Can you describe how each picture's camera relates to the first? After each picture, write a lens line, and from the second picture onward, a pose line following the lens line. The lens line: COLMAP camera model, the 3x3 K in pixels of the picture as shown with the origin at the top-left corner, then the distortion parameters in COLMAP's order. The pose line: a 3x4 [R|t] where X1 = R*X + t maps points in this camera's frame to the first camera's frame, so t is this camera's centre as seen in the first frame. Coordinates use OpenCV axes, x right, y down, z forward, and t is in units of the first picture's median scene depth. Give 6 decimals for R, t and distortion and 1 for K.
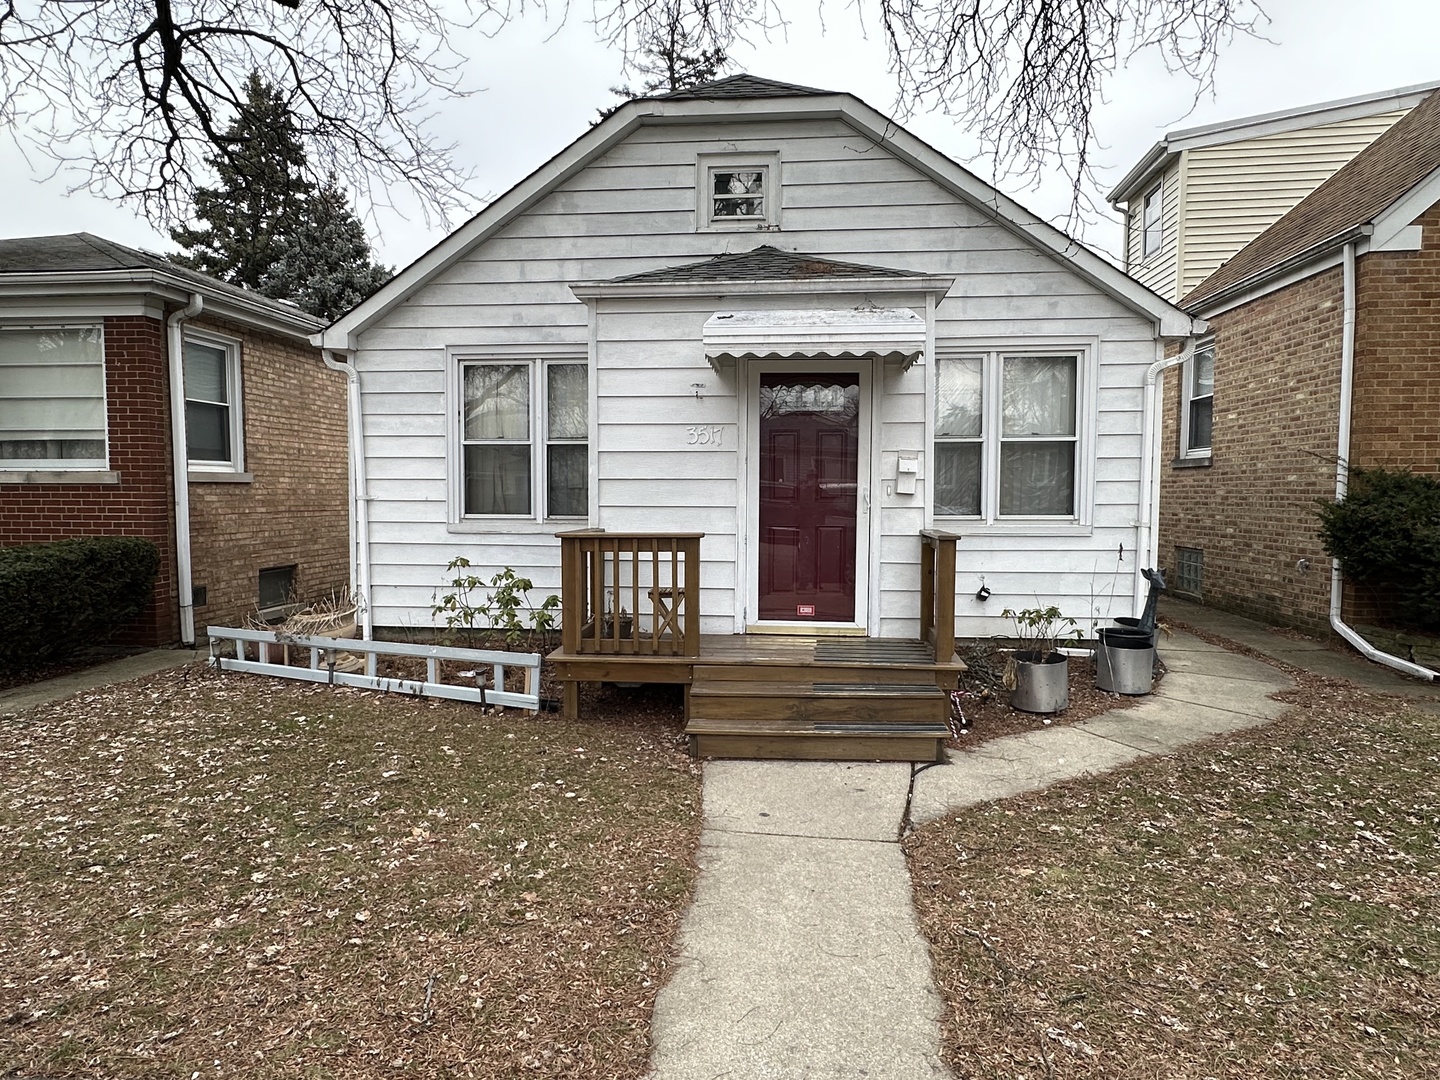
lens RADIAL K [[885.2, 0, 720.0], [0, 885.2, 540.0], [0, 0, 1]] dist [-0.004968, -0.001653]
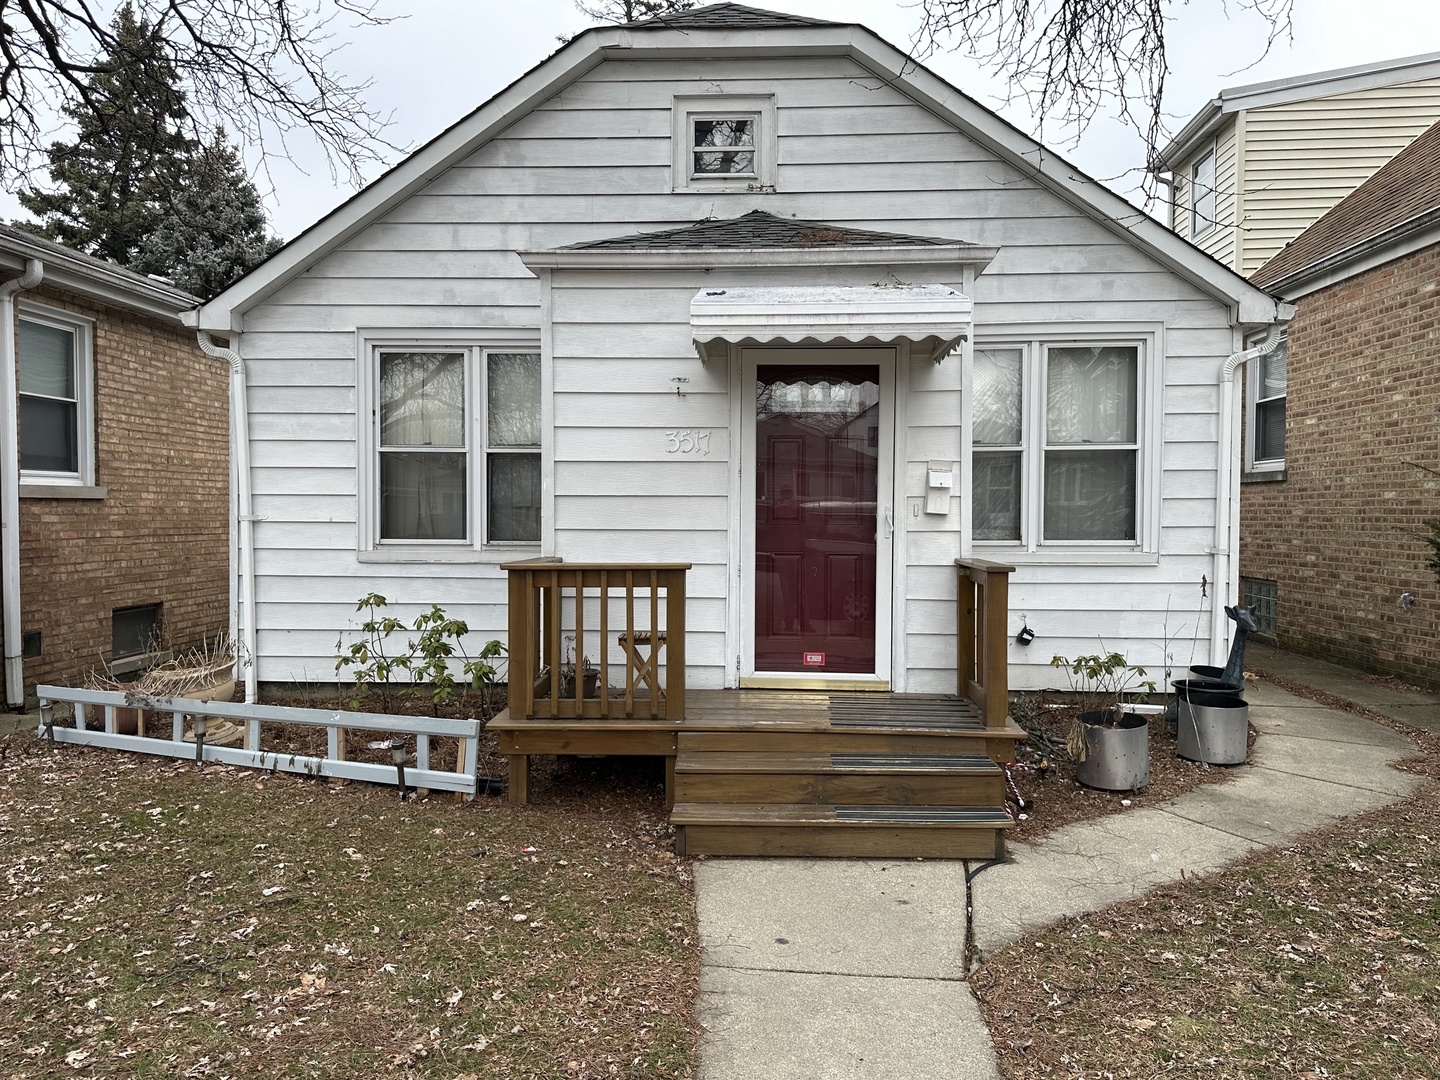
lens RADIAL K [[1025.6, 0, 735.6], [0, 1025.6, 536.6], [0, 0, 1]] dist [0.059914, -0.075034]
pose [[0.998714, -0.000262, 0.050688, -0.019404], [0.001776, 0.999553, -0.029833, -0.003642], [-0.050658, 0.029885, 0.998269, 0.067123]]
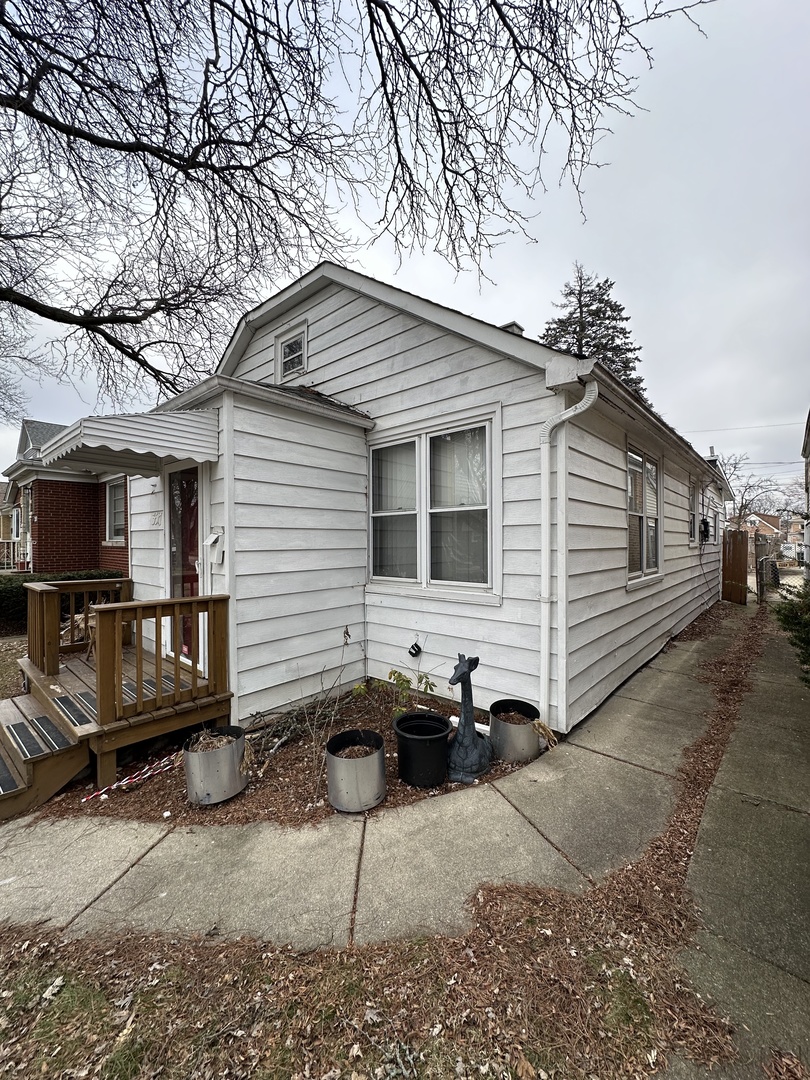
lens RADIAL K [[429.2, 0, 401.1], [0, 429.2, 541.8], [0, 0, 1]] dist [0.000917, 0.000134]
pose [[0.808269, -0.001860, -0.588810, 0.644559], [-0.030577, 0.998513, -0.045129, -0.053697], [0.588018, 0.054481, 0.807011, 0.585616]]
